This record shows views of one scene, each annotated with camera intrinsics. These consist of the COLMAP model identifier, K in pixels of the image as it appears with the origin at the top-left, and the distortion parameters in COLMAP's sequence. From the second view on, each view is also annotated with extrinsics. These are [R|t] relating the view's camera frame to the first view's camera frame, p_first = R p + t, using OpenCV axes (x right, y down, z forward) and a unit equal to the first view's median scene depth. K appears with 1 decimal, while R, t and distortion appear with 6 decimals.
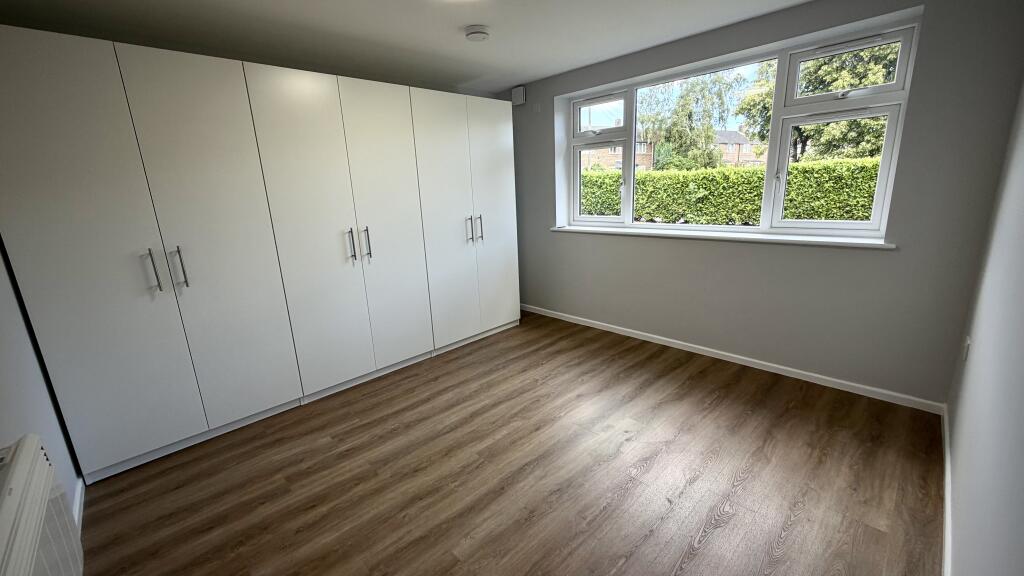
lens RADIAL K [[409.4, 0, 502.5], [0, 409.4, 292.1], [0, 0, 1]] dist [-0.000772, -0.000048]
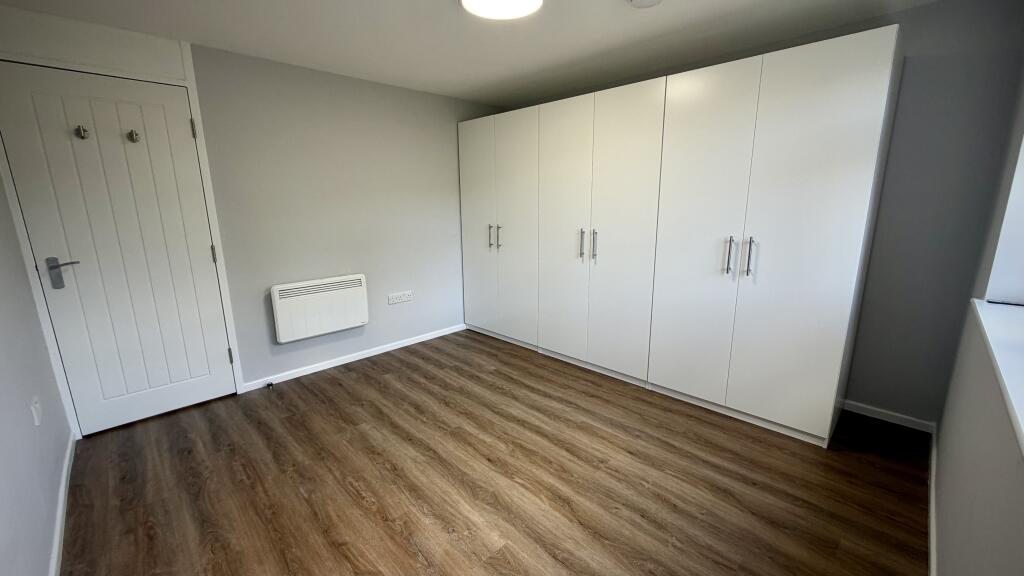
lens RADIAL K [[409.4, 0, 507.7], [0, 409.4, 287.2], [0, 0, 1]] dist [-0.000772, -0.000048]
pose [[0.013634, 0.257045, -0.966303, 0.761003], [-0.236321, 0.939843, 0.246672, -0.235191], [0.971579, 0.224994, 0.073558, 0.760024]]
